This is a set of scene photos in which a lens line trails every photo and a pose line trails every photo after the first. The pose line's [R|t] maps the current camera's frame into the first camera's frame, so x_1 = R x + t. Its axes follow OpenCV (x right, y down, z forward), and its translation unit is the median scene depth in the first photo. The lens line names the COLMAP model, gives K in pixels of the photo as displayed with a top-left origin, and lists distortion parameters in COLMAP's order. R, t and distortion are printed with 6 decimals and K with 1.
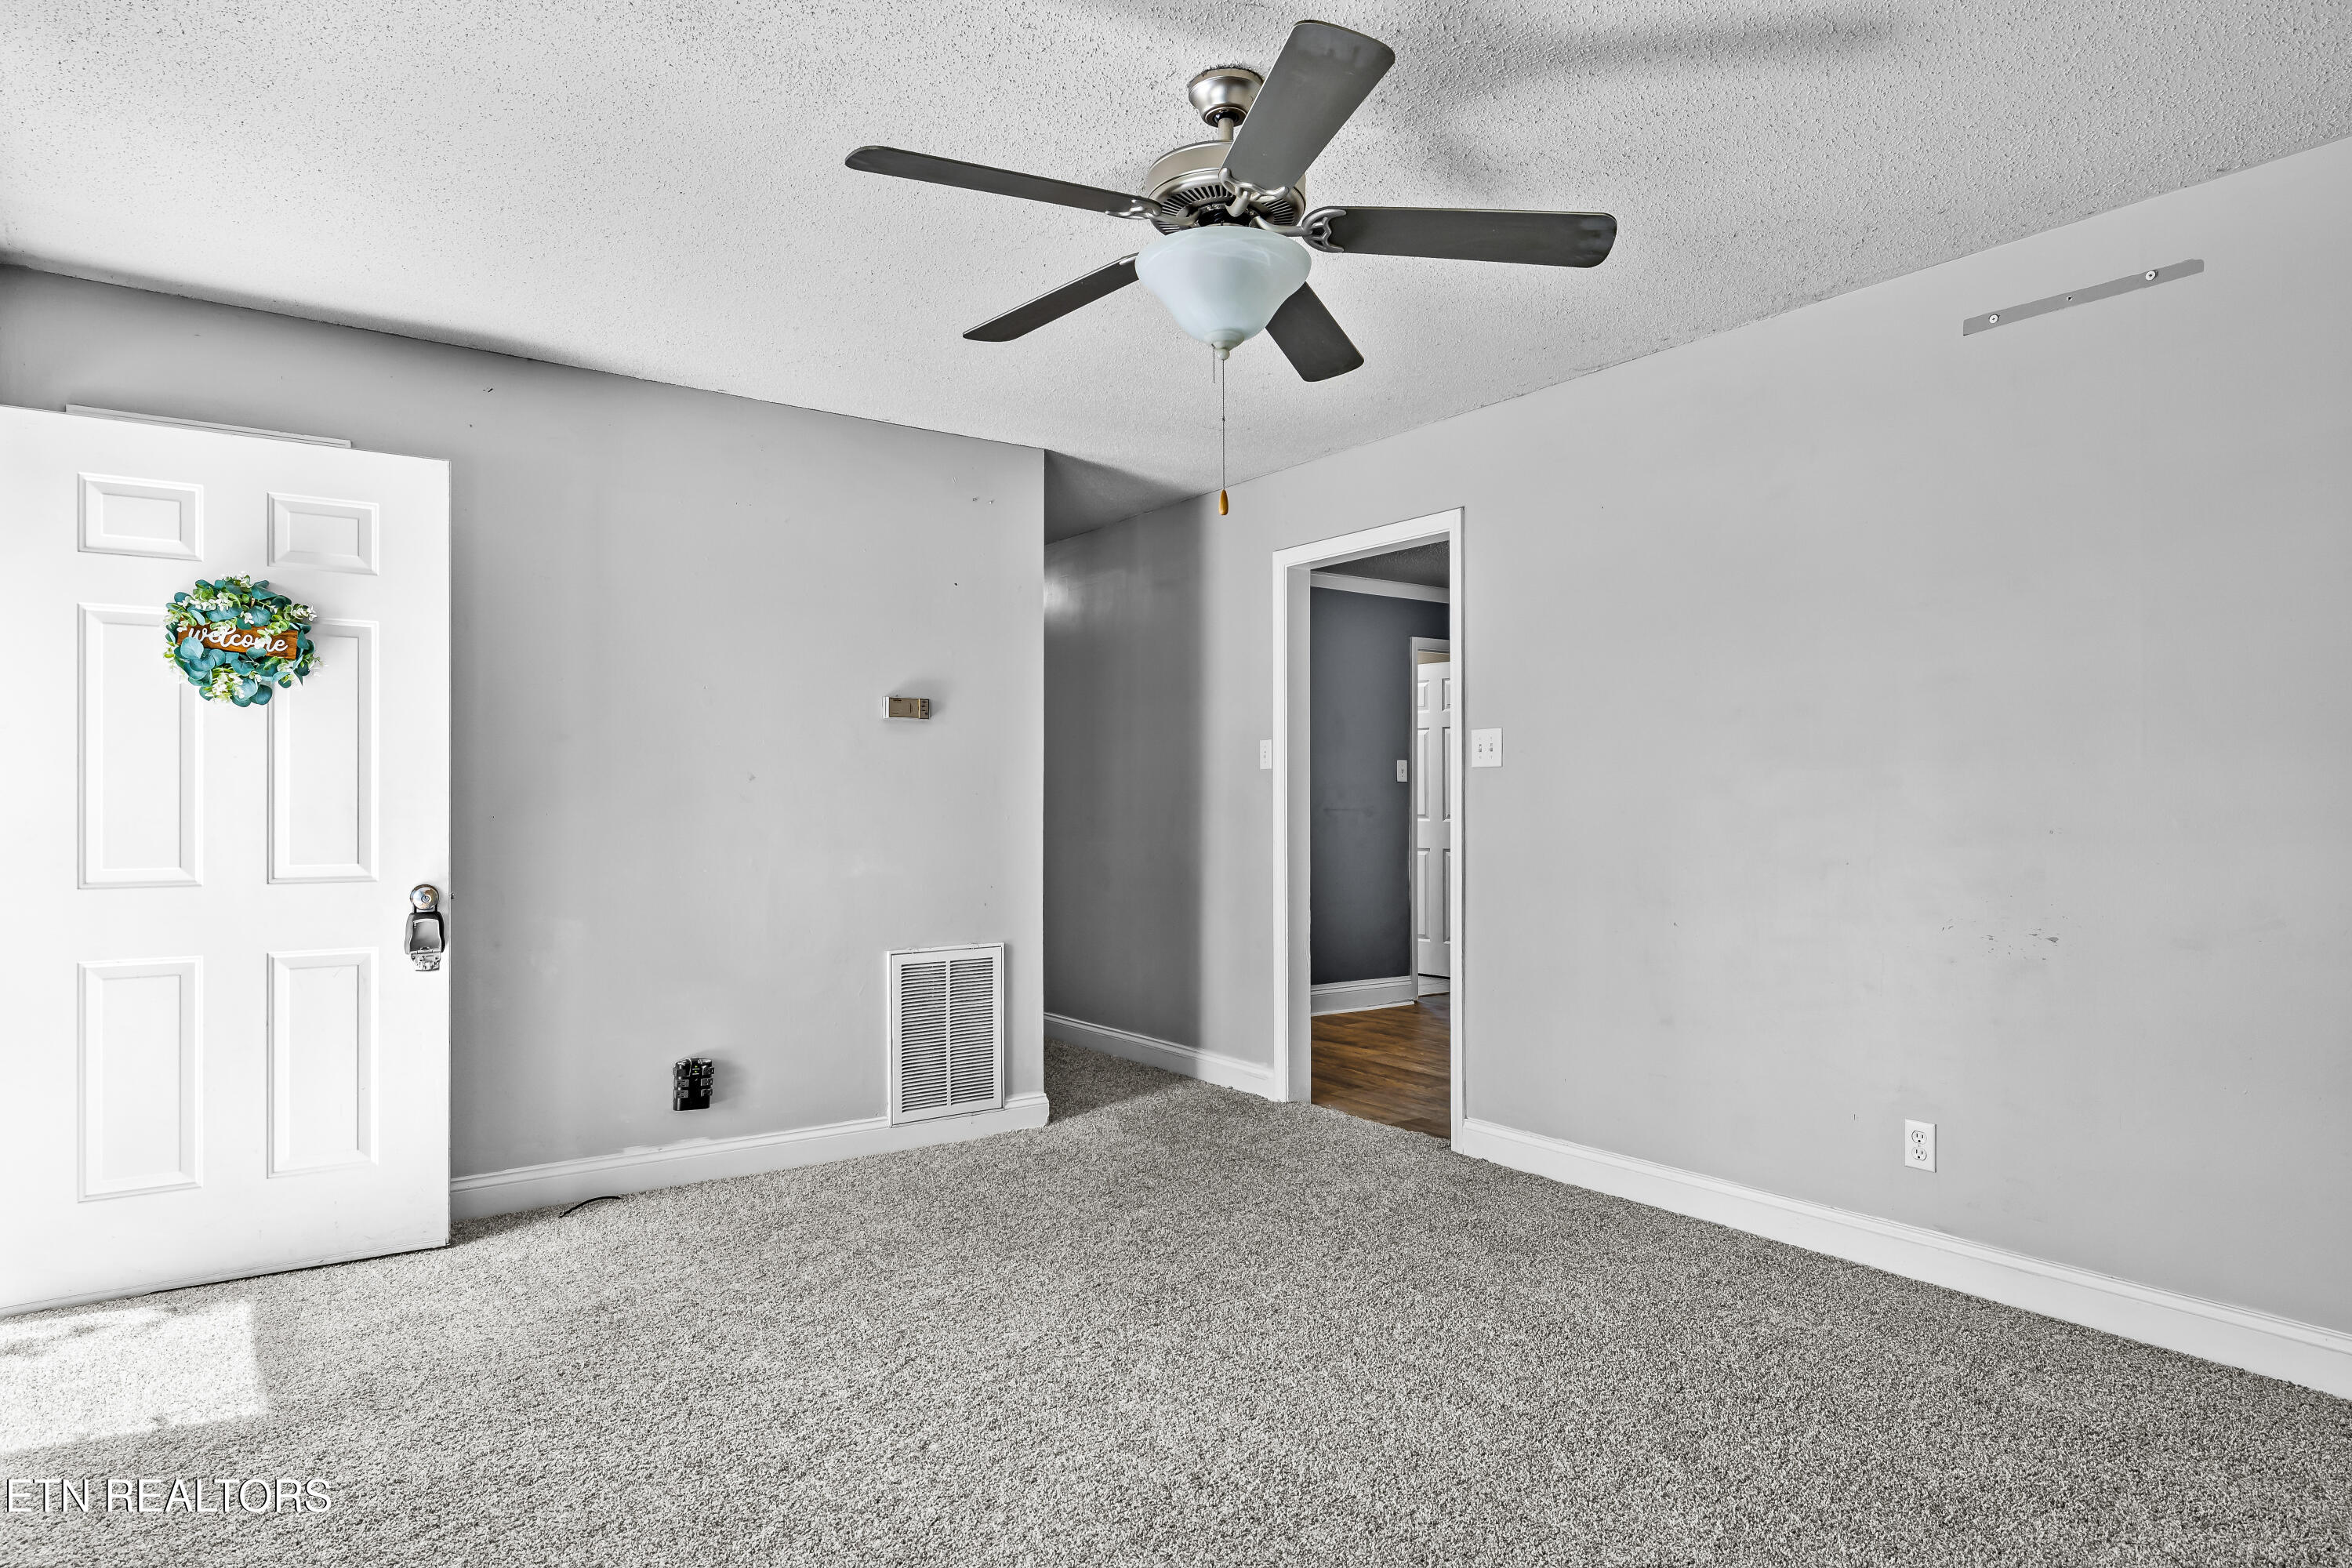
lens RADIAL K [[1368.3, 0, 1172.4], [0, 1368.3, 790.1], [0, 0, 1]] dist [0.000388, -0.001035]
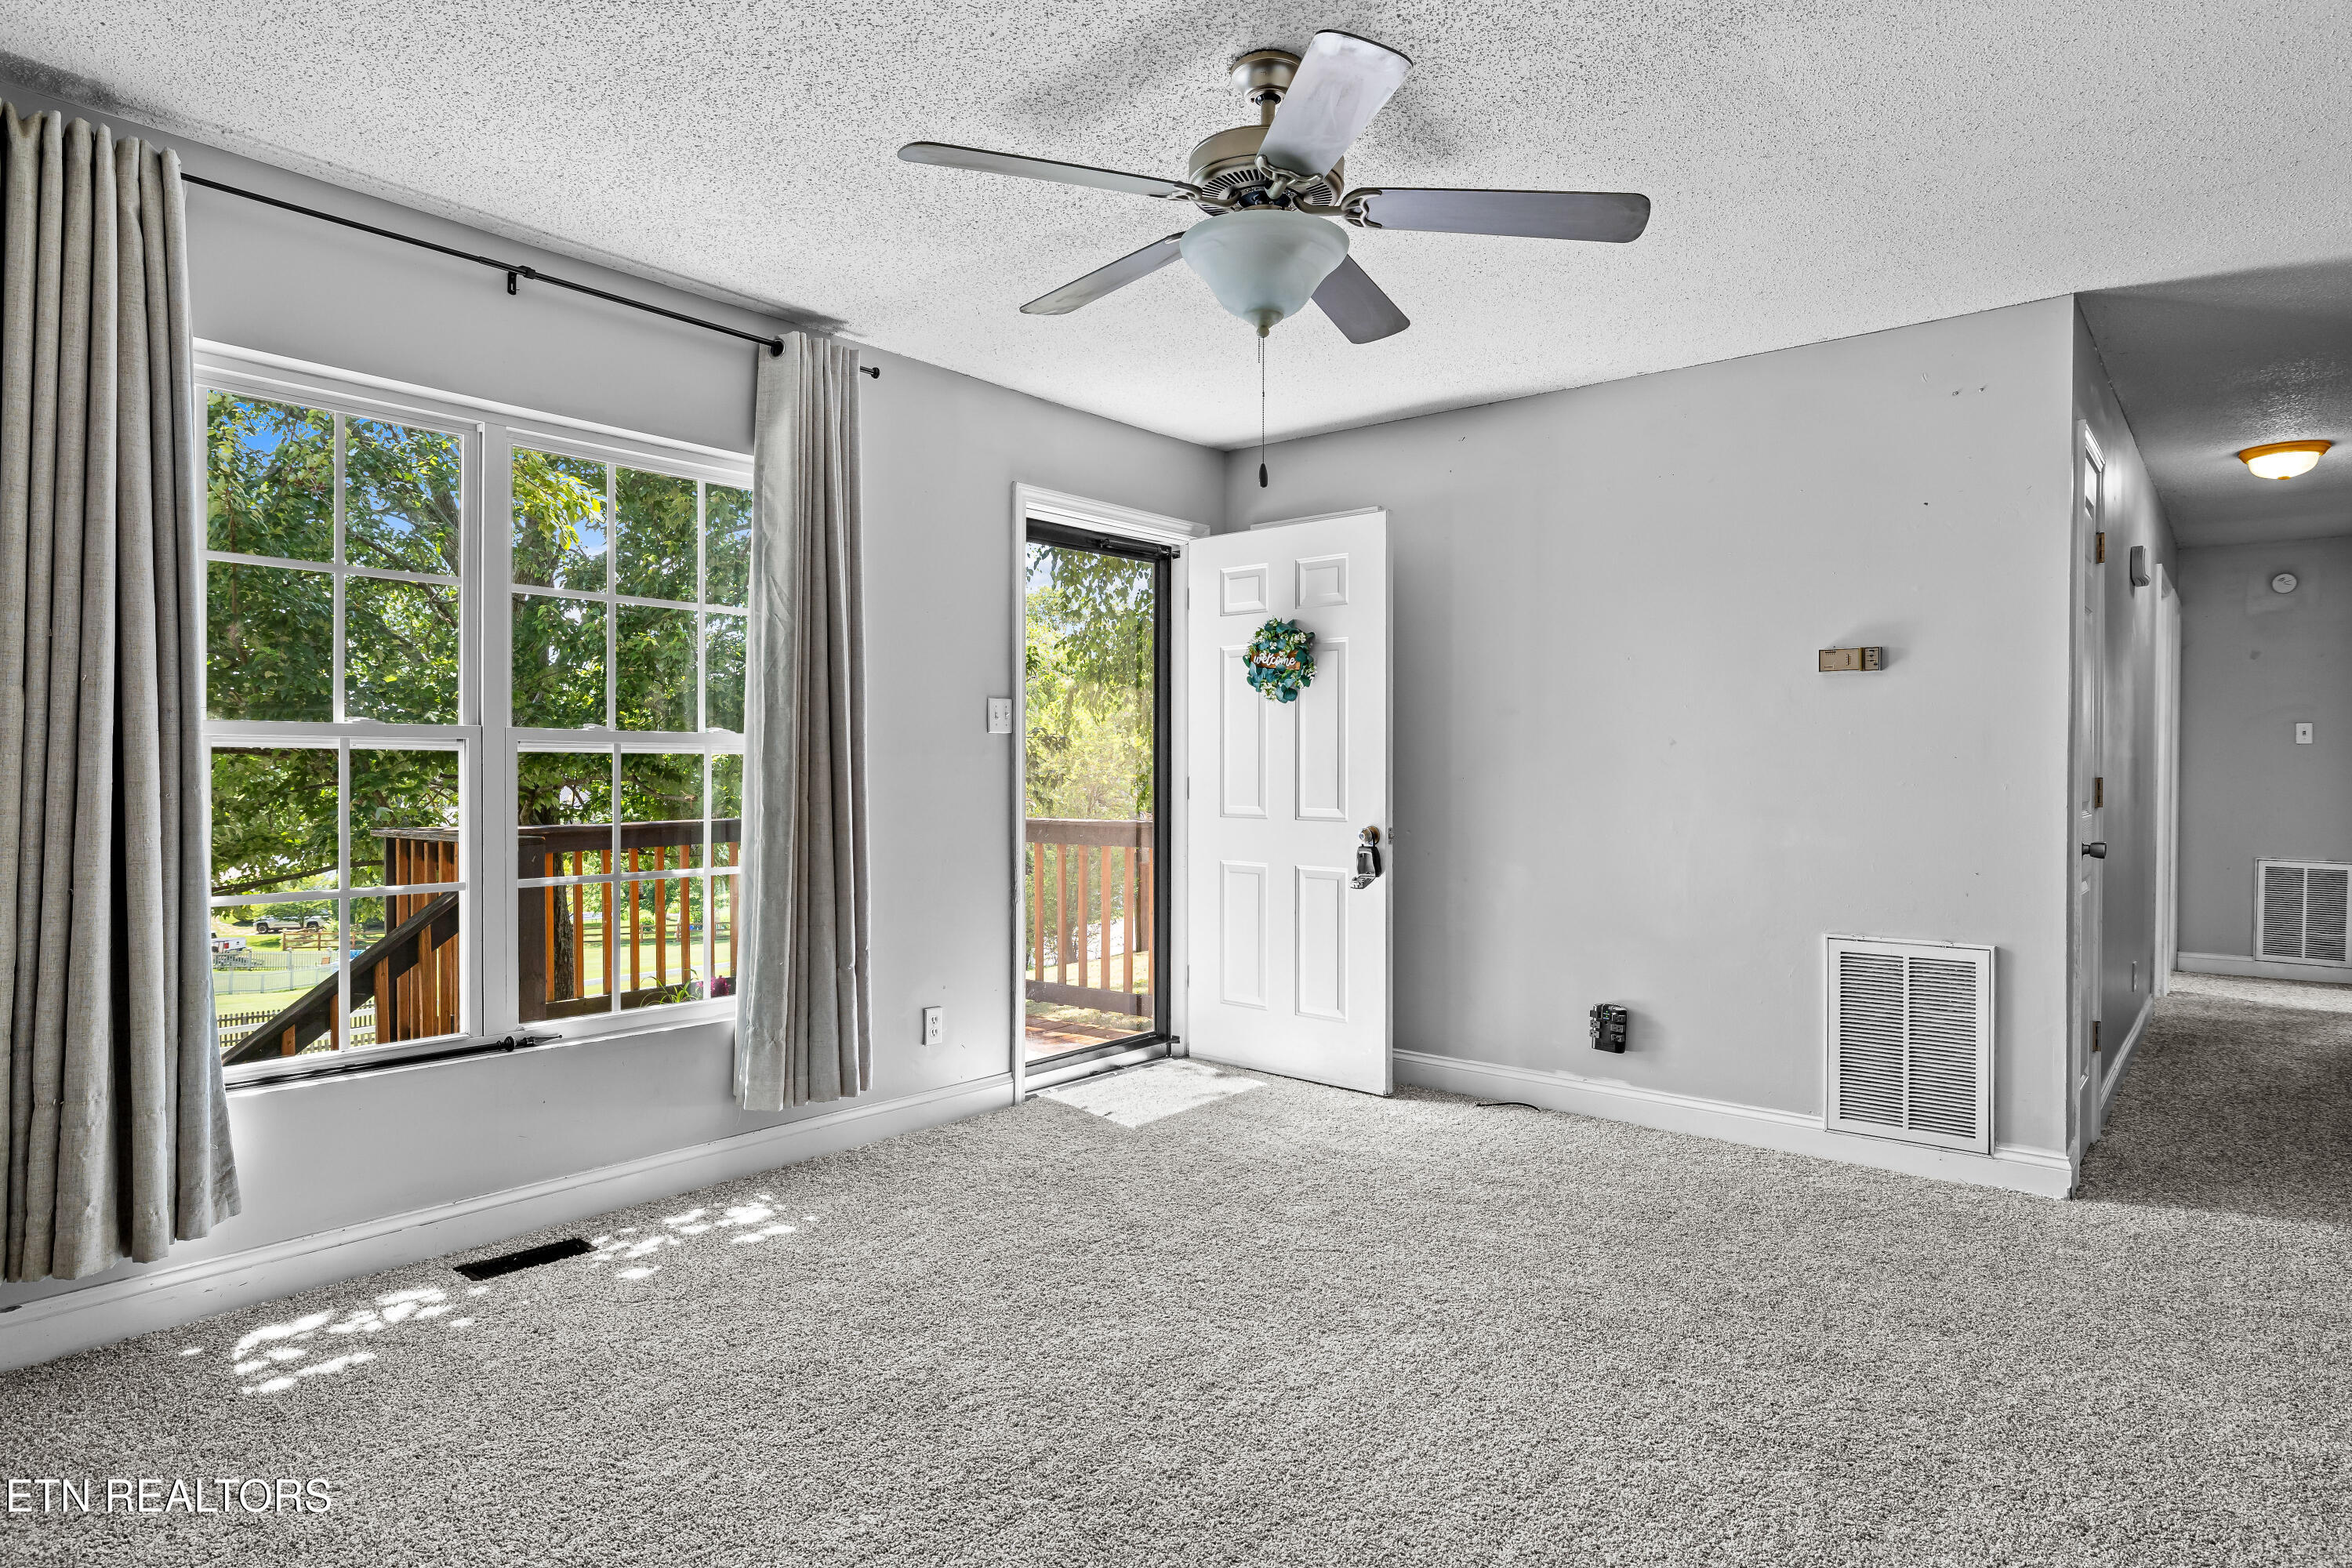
lens RADIAL K [[1368.3, 0, 1172.8], [0, 1368.3, 776.6], [0, 0, 1]] dist [0.000388, -0.001035]
pose [[0.226082, 0.008220, -0.974074, 0.624306], [0.005840, 0.999935, 0.009794, 0.004097], [0.974091, -0.007903, 0.226019, 0.423991]]
